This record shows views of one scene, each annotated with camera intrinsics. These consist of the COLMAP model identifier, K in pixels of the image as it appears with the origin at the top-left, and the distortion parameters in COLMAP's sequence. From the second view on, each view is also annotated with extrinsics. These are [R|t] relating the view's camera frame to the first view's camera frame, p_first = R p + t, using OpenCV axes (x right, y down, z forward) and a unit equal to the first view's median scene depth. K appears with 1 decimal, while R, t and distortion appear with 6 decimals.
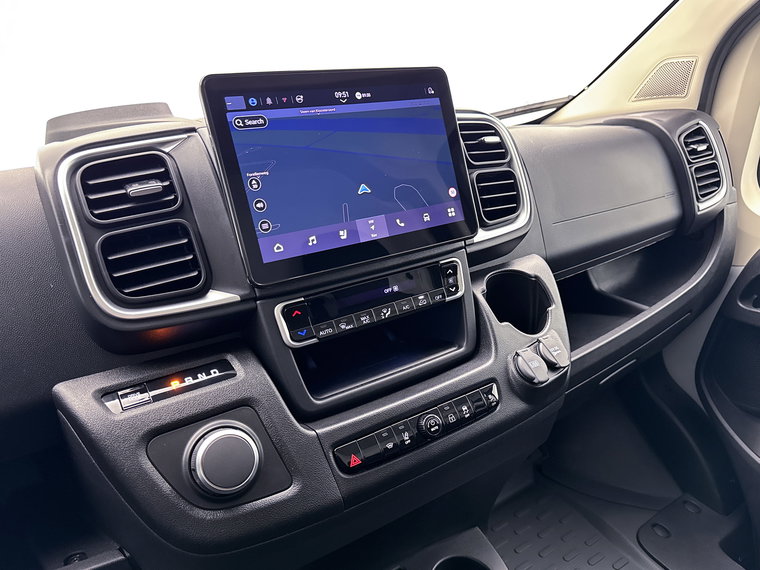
lens RADIAL K [[576.1, 0, 379.9], [0, 576.1, 291.5], [0, 0, 1]] dist [0.006048, -0.000481]
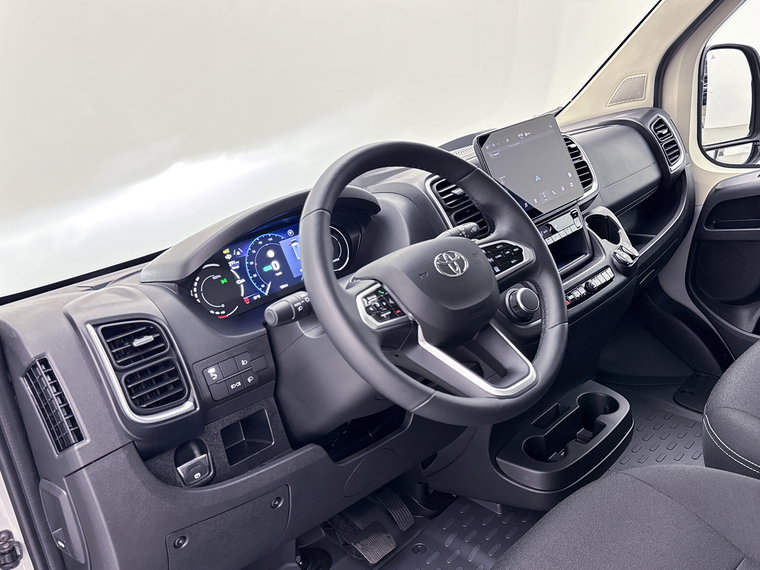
lens RADIAL K [[694.7, 0, 380.0], [0, 694.7, 285.0], [0, 0, 1]] dist [0.008668, -0.000211]
pose [[0.974134, -0.167598, 0.151573, -1.051646], [0.177242, 0.982770, -0.052430, 0.231054], [-0.140174, 0.077939, 0.987055, -1.376247]]
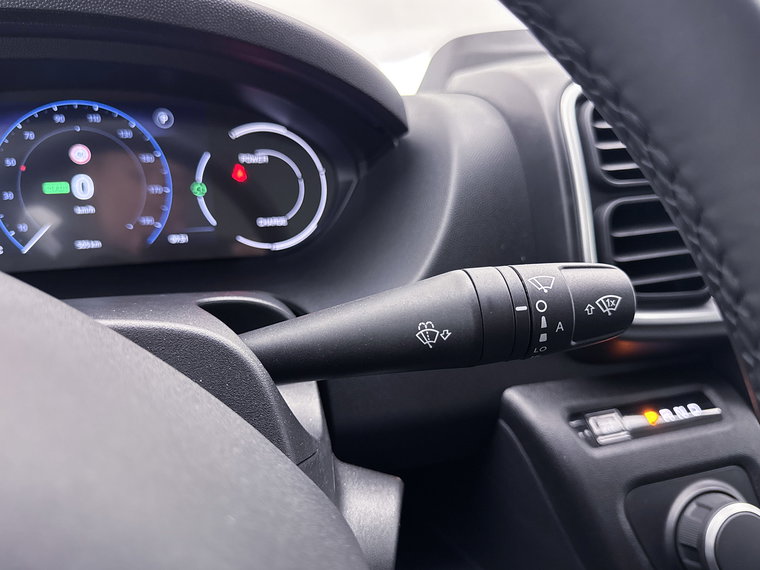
lens RADIAL K [[567.3, 0, 380.0], [0, 567.3, 285.0], [0, 0, 1]] dist [-0.011268, -0.004426]
pose [[0.961818, 0.183299, -0.203243, -0.516832], [-0.170606, 0.982210, 0.078462, -0.000470], [0.214009, -0.040792, 0.975980, 0.215013]]
